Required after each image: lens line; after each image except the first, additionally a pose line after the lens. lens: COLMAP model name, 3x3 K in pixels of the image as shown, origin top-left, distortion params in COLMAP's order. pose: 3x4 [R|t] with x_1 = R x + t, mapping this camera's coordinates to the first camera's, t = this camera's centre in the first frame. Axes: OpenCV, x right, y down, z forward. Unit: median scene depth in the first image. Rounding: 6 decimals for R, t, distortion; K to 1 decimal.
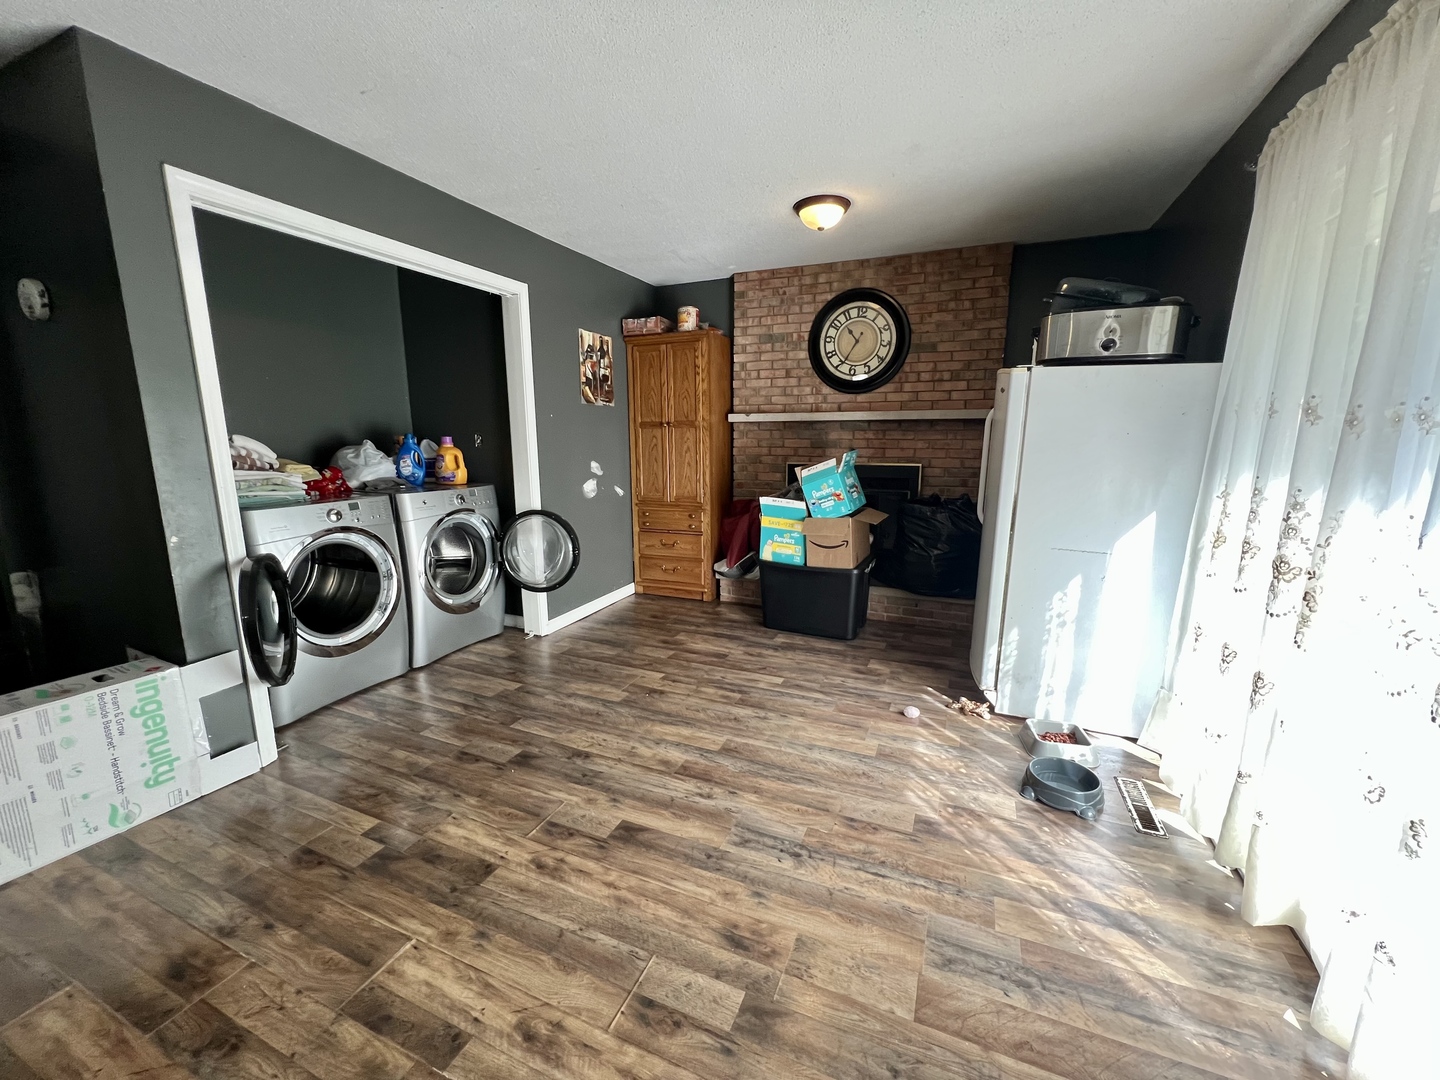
lens RADIAL K [[576.7, 0, 723.1], [0, 576.7, 545.0], [0, 0, 1]] dist [0.000670, 0.000032]
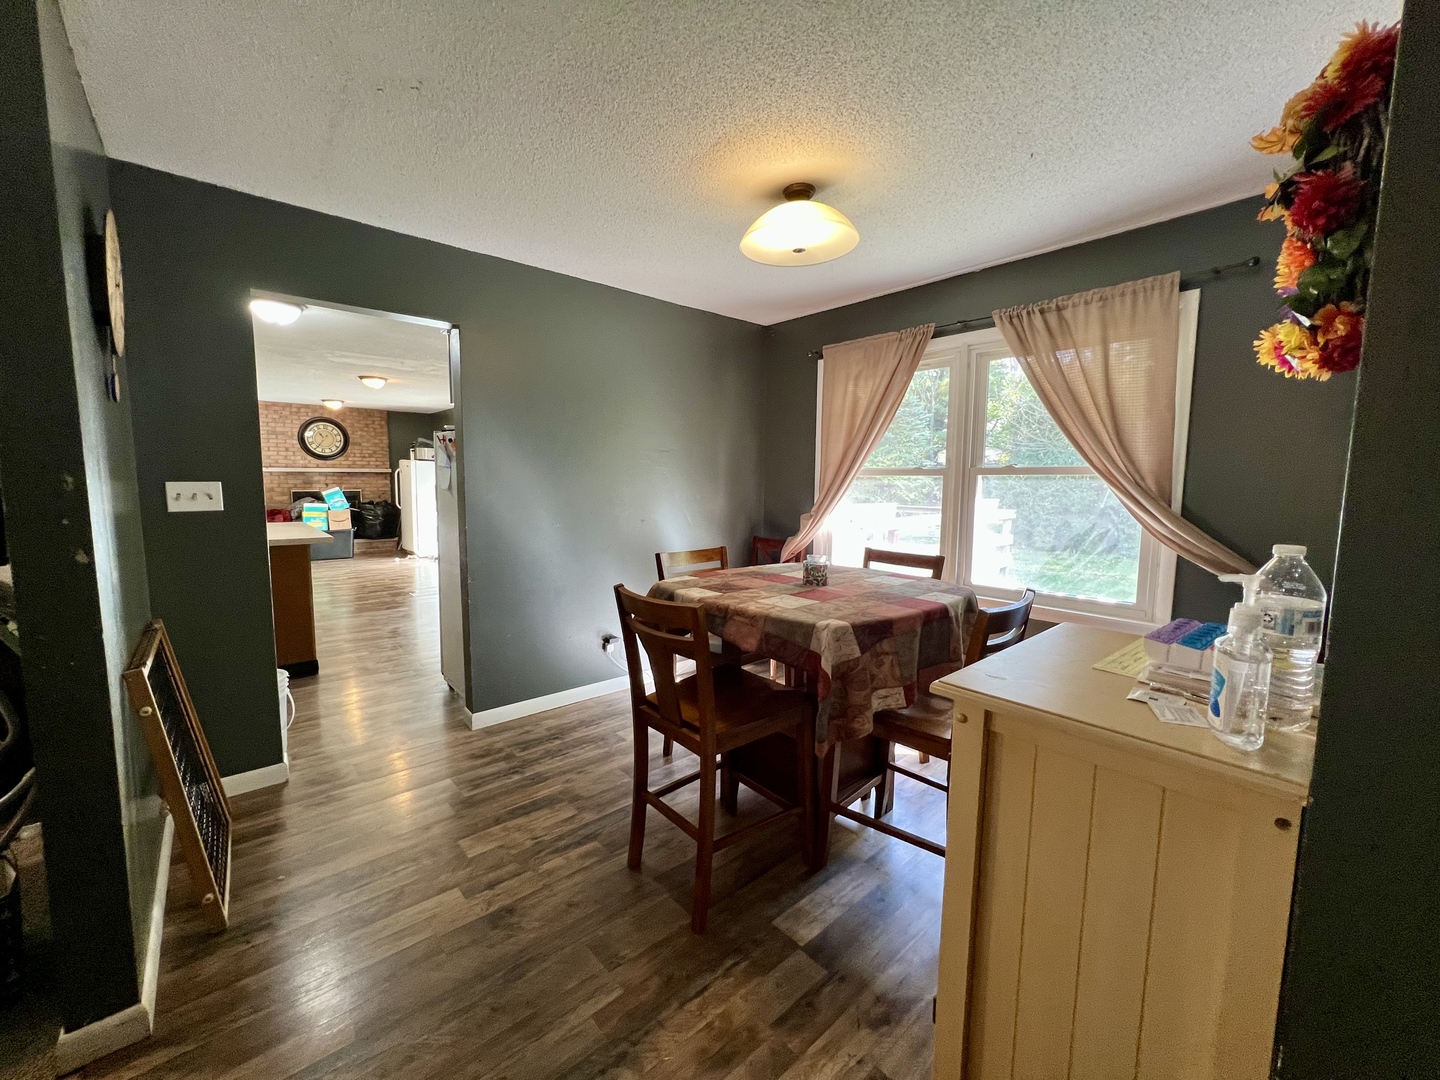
lens RADIAL K [[576.7, 0, 723.5], [0, 576.7, 539.3], [0, 0, 1]] dist [0.000670, 0.000032]
pose [[0.425963, -0.085622, 0.900680, -1.248237], [0.169293, 0.985472, 0.013619, 0.298091], [-0.888761, 0.146677, 0.434269, -1.427416]]
